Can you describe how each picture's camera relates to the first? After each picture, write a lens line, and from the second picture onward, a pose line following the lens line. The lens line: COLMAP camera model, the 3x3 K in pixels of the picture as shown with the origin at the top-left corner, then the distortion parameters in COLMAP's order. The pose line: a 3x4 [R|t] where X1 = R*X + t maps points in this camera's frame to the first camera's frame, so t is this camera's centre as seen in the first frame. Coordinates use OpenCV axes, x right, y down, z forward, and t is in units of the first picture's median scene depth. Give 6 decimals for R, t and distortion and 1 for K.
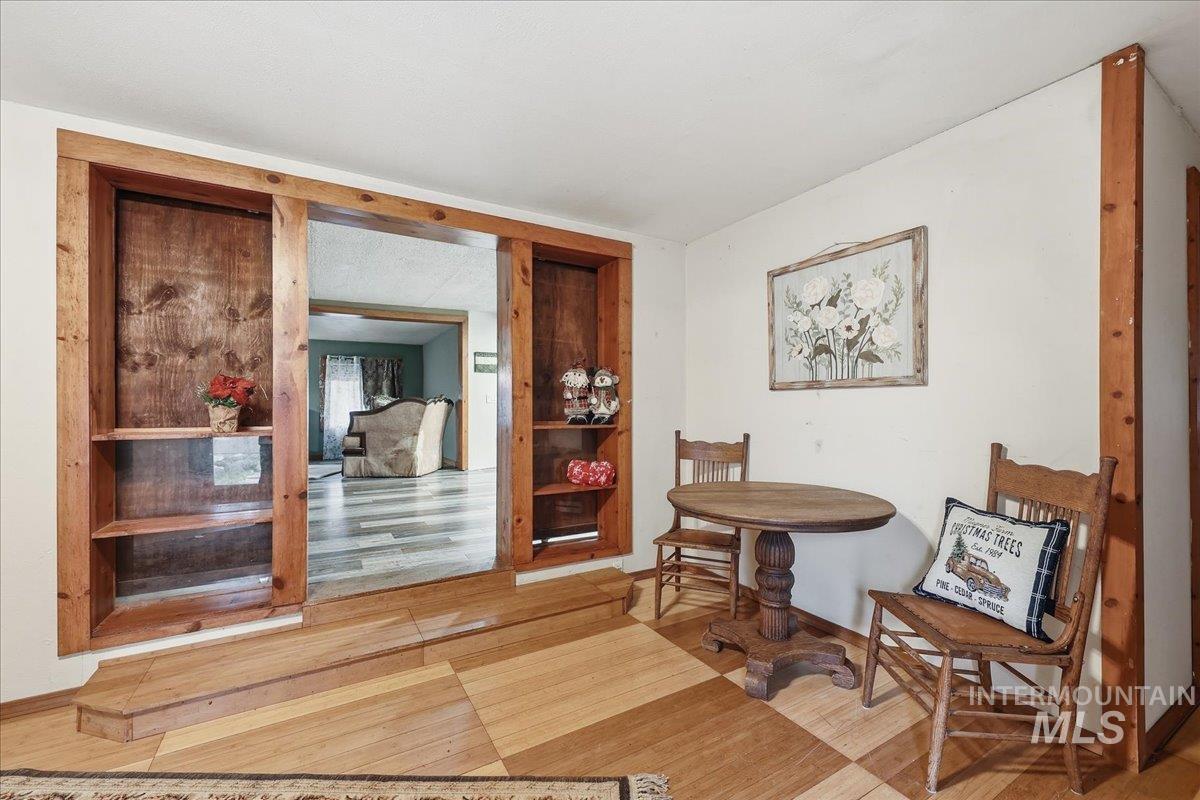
lens RADIAL K [[486.9, 0, 602.5], [0, 486.9, 406.3], [0, 0, 1]] dist [-0.000175, 0.000146]
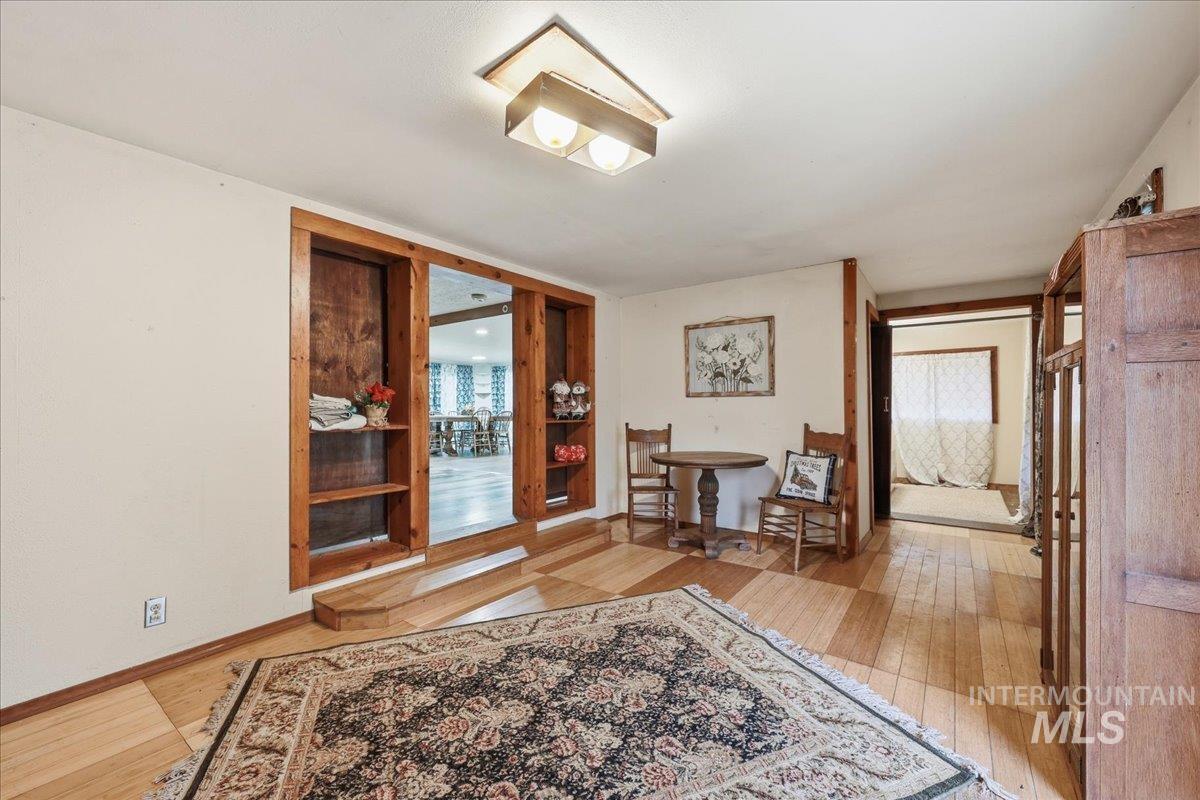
lens RADIAL K [[486.9, 0, 596.2], [0, 486.9, 405.3], [0, 0, 1]] dist [-0.000175, 0.000146]
pose [[0.920178, -0.001962, 0.391495, -0.663656], [0.004537, 0.999974, -0.005652, 0.003250], [-0.391473, 0.006977, 0.920163, -0.460365]]
